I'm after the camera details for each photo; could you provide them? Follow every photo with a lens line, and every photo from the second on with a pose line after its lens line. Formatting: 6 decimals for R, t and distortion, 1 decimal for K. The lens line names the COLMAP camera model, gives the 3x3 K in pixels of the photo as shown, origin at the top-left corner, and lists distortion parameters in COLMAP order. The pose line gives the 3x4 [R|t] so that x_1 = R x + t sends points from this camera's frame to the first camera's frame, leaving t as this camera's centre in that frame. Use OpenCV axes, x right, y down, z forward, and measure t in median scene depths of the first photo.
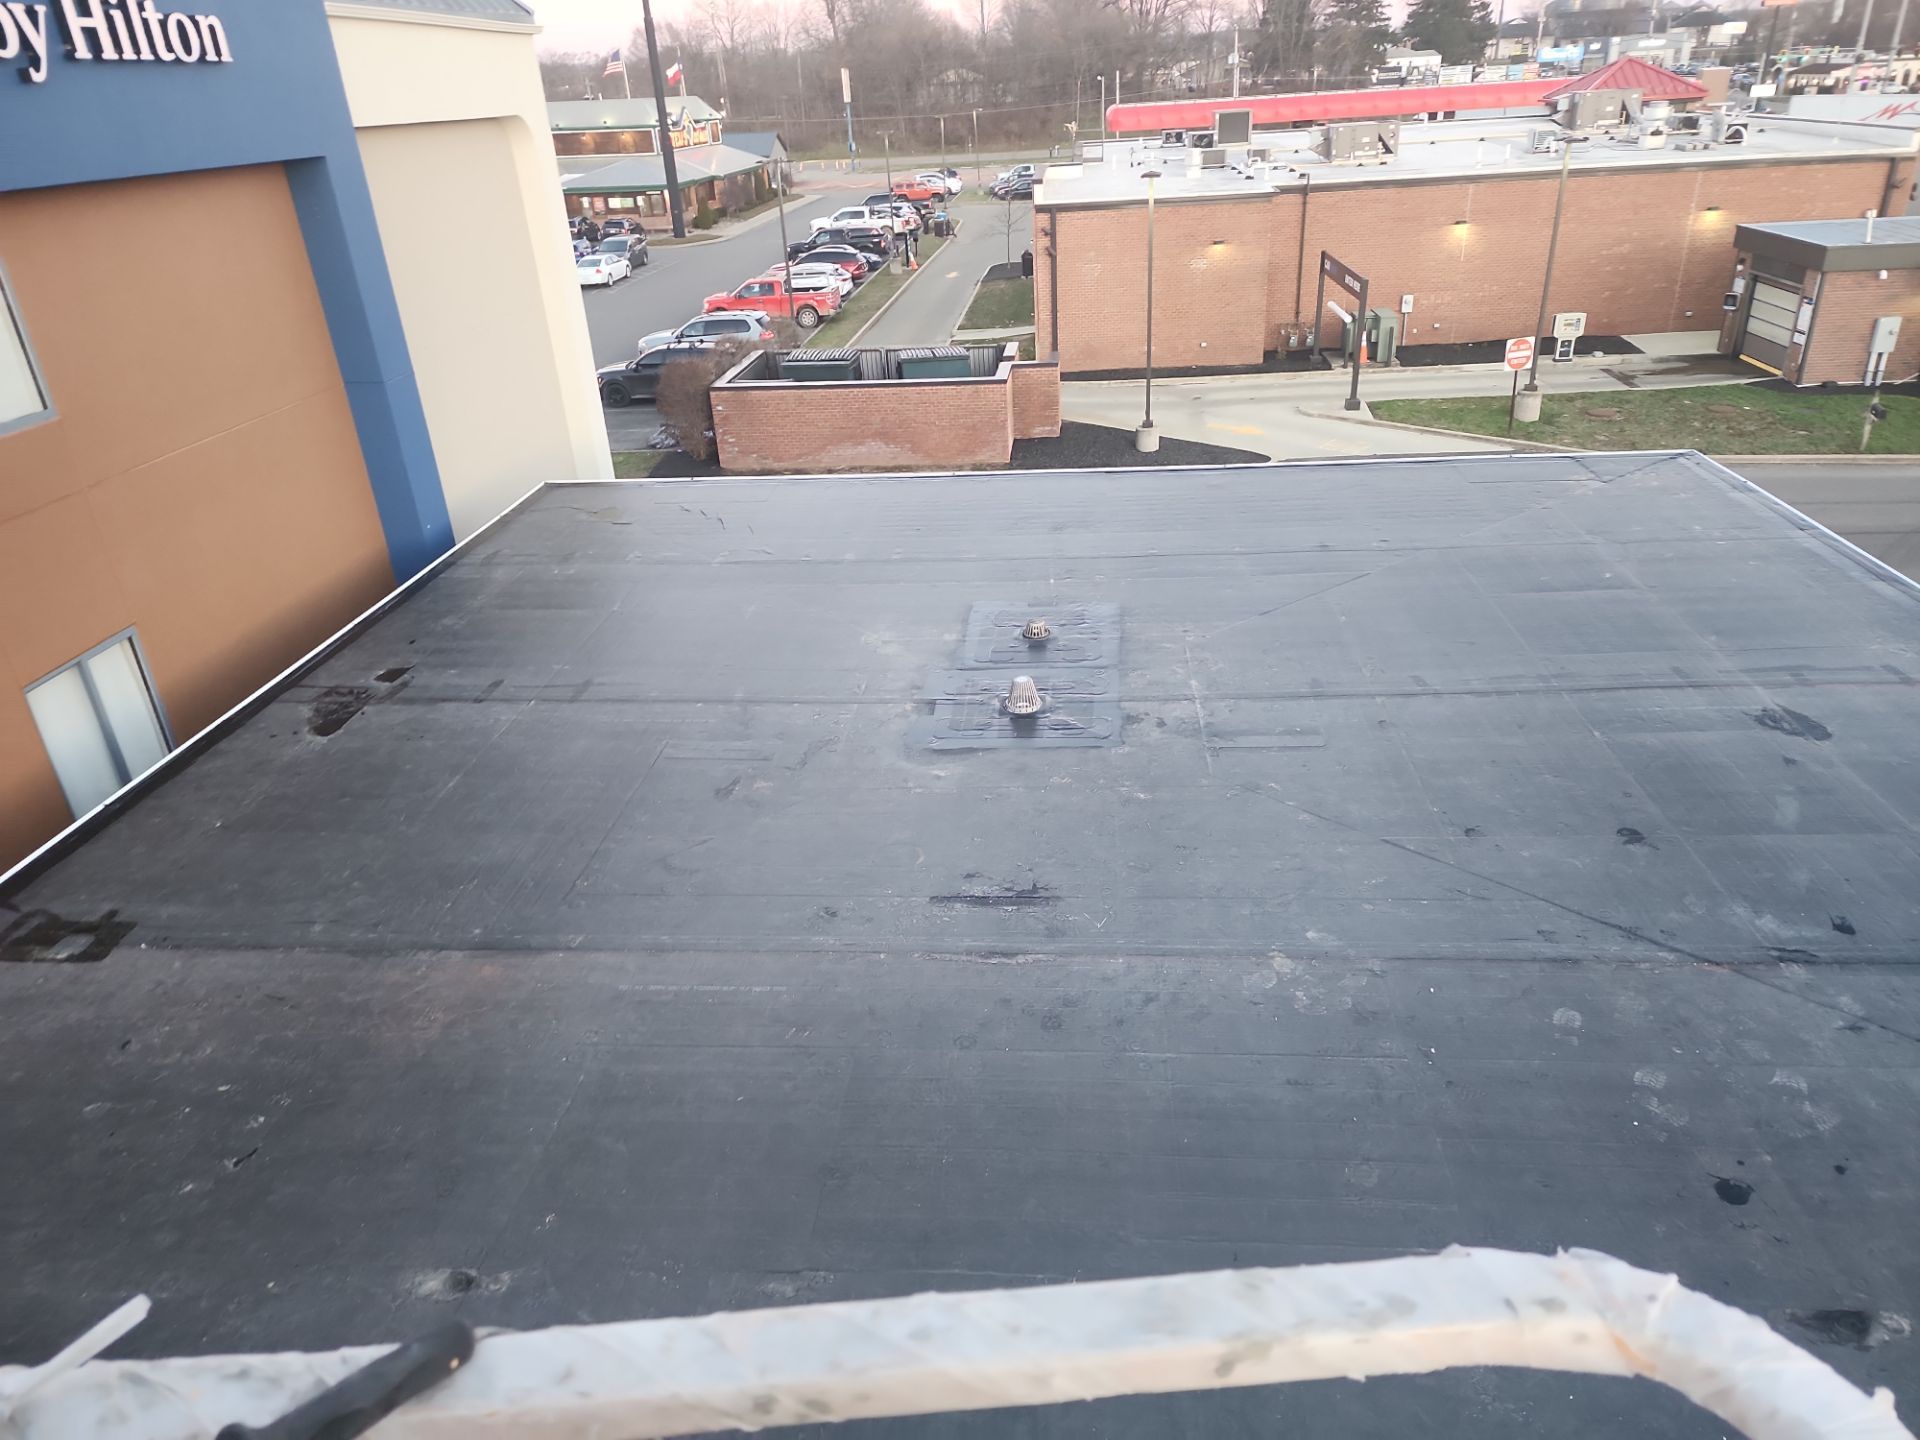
lens RADIAL K [[1267.3, 0, 975.7], [0, 1267.3, 706.5], [0, 0, 1]] dist [0.081274, -0.060097]
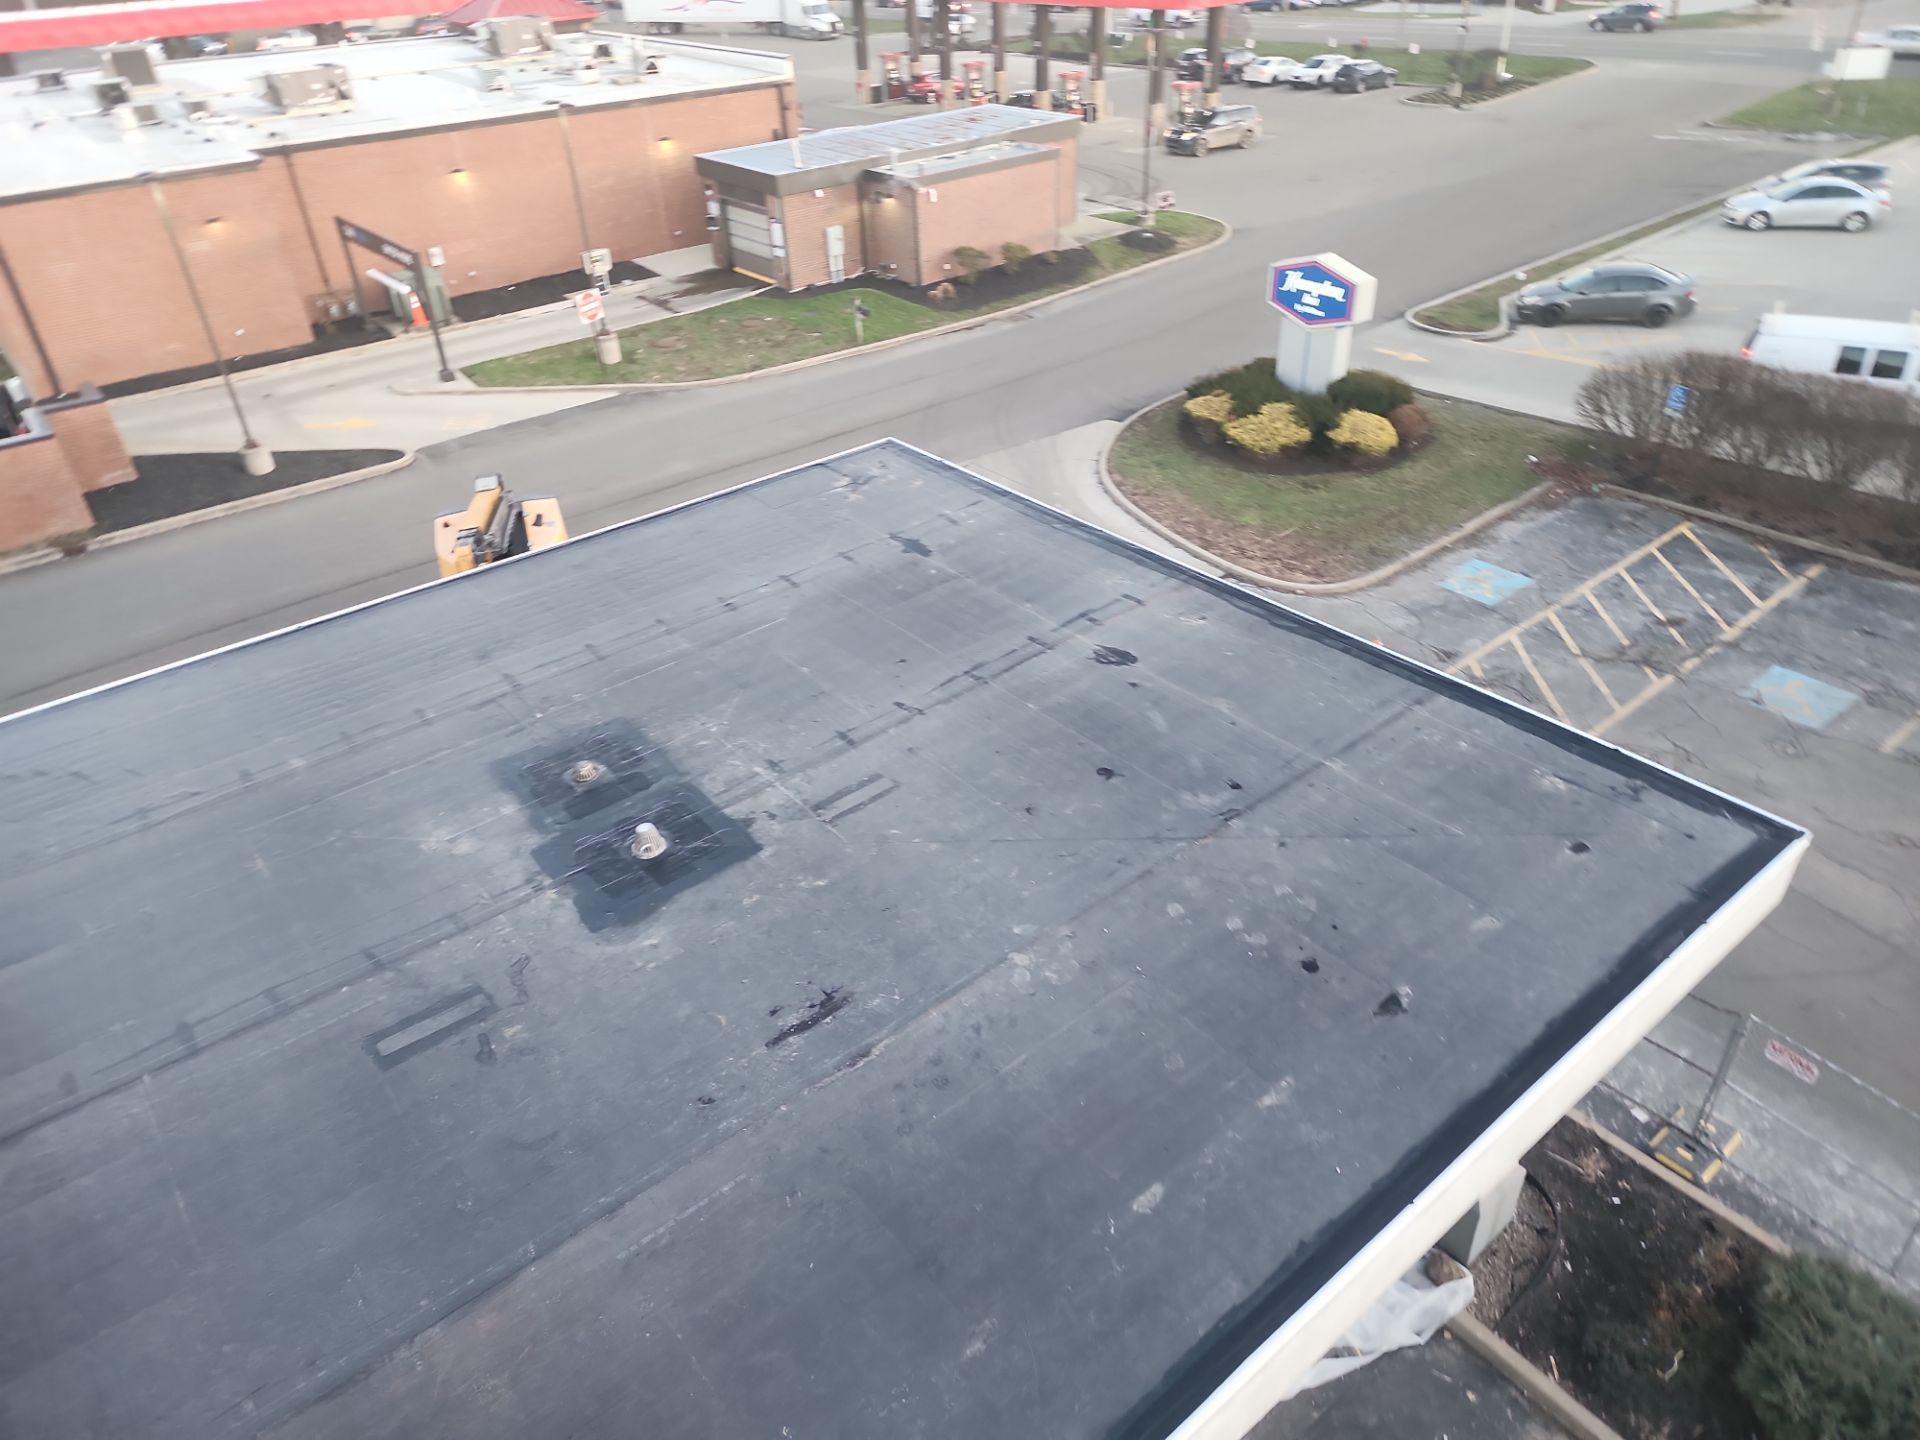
lens RADIAL K [[1267.3, 0, 941.9], [0, 1267.3, 699.3], [0, 0, 1]] dist [0.081274, -0.060097]
pose [[0.728192, -0.356240, 0.585517, -0.317137], [0.307226, 0.933329, 0.185767, -0.207934], [-0.612657, 0.044612, 0.789089, -0.057653]]
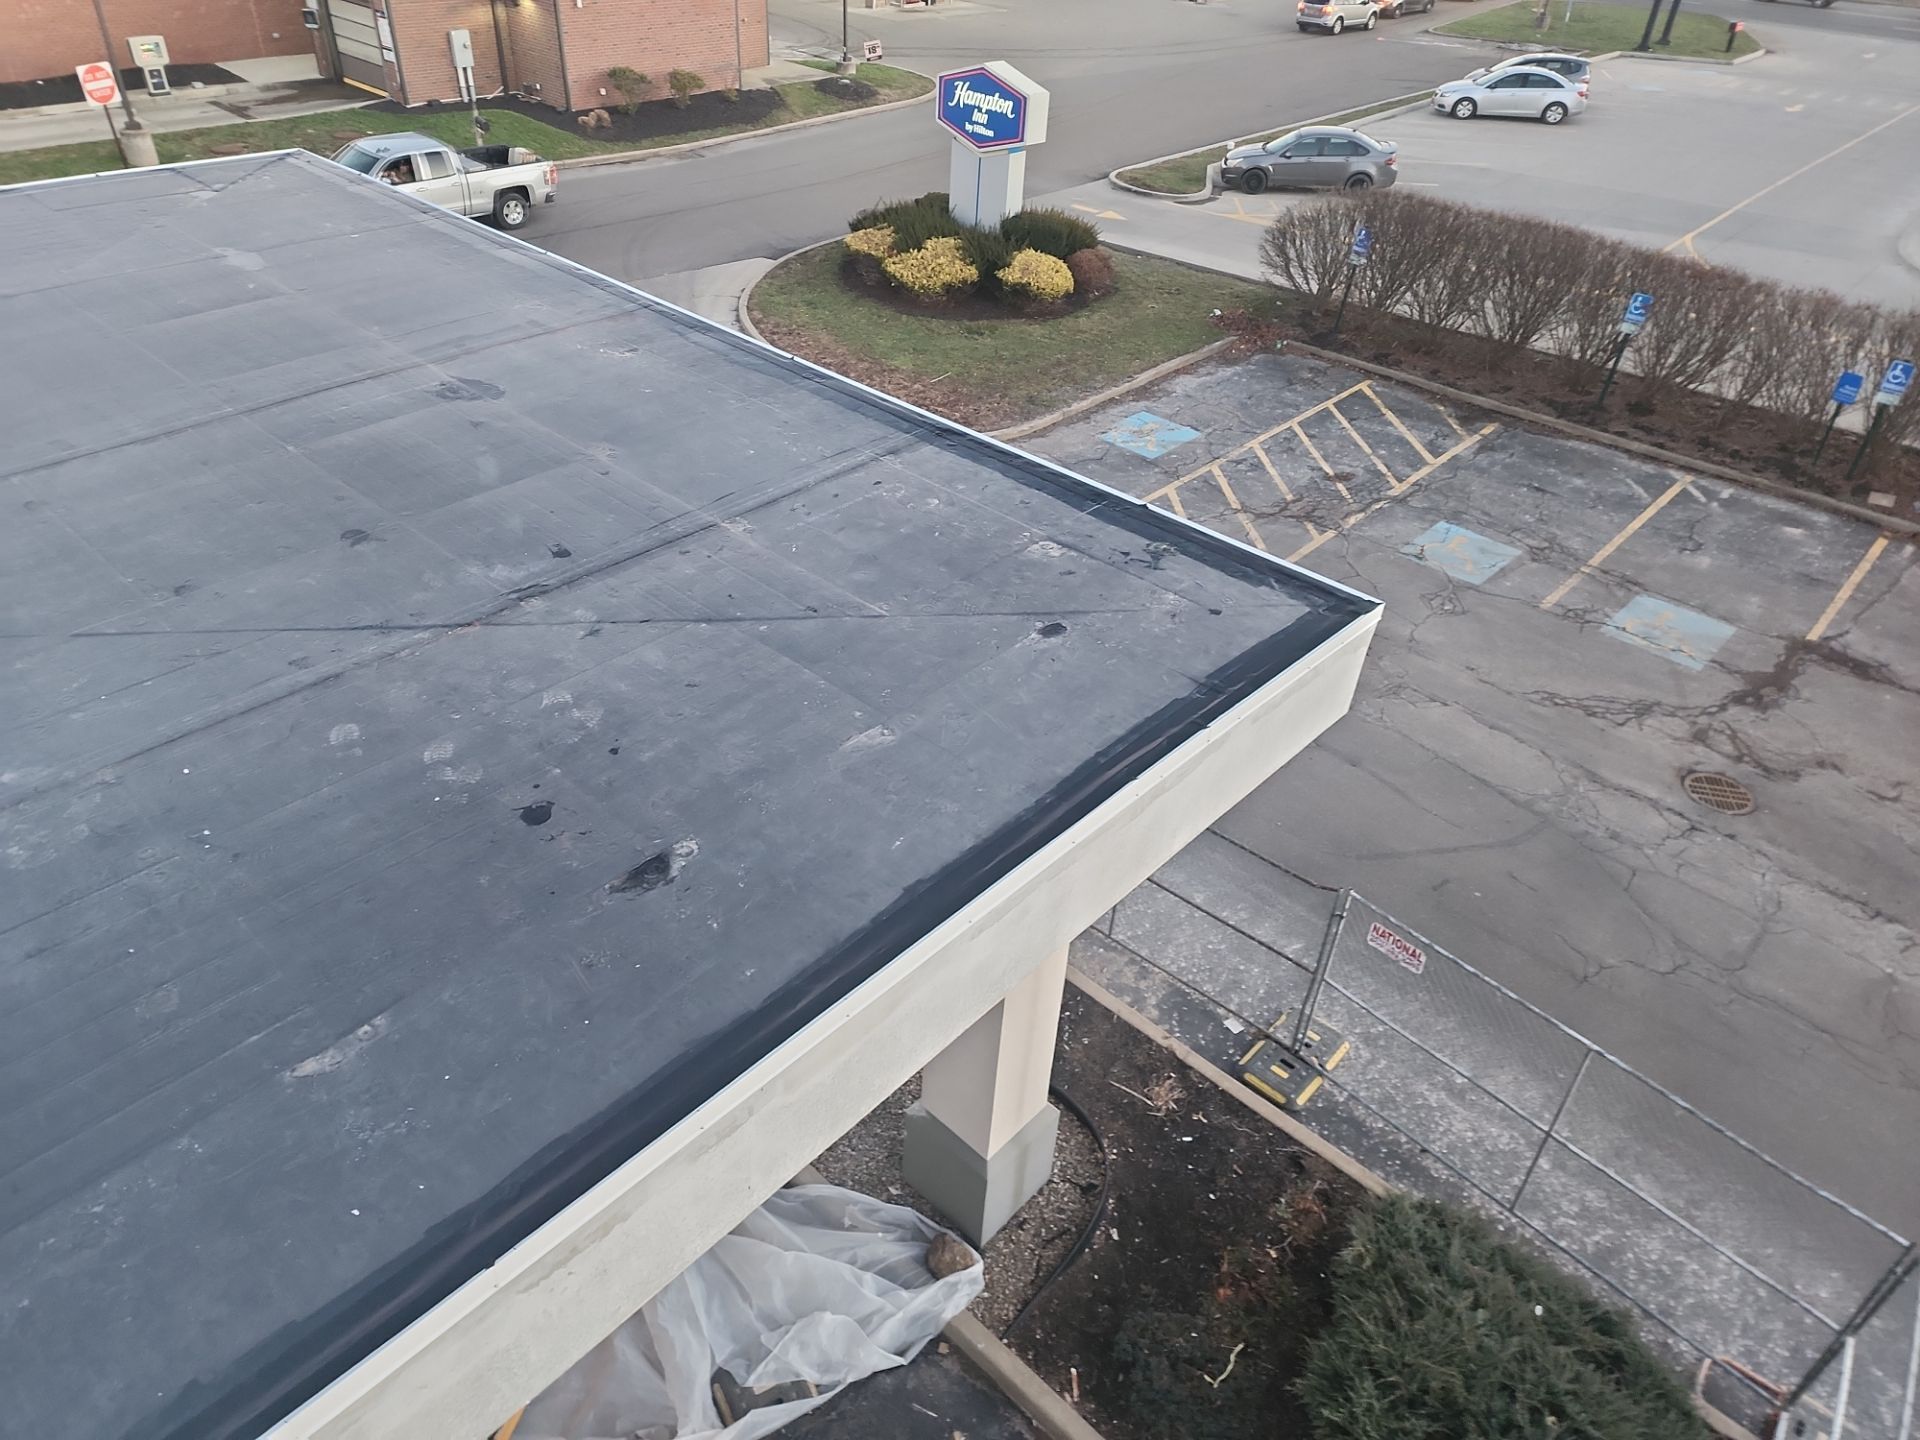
lens RADIAL K [[1267.3, 0, 945.6], [0, 1267.3, 710.8], [0, 0, 1]] dist [0.081274, -0.060097]
pose [[0.618060, -0.396184, 0.679000, 0.055371], [0.275727, 0.918102, 0.284715, 0.043295], [-0.736191, 0.011248, 0.676681, 0.032321]]
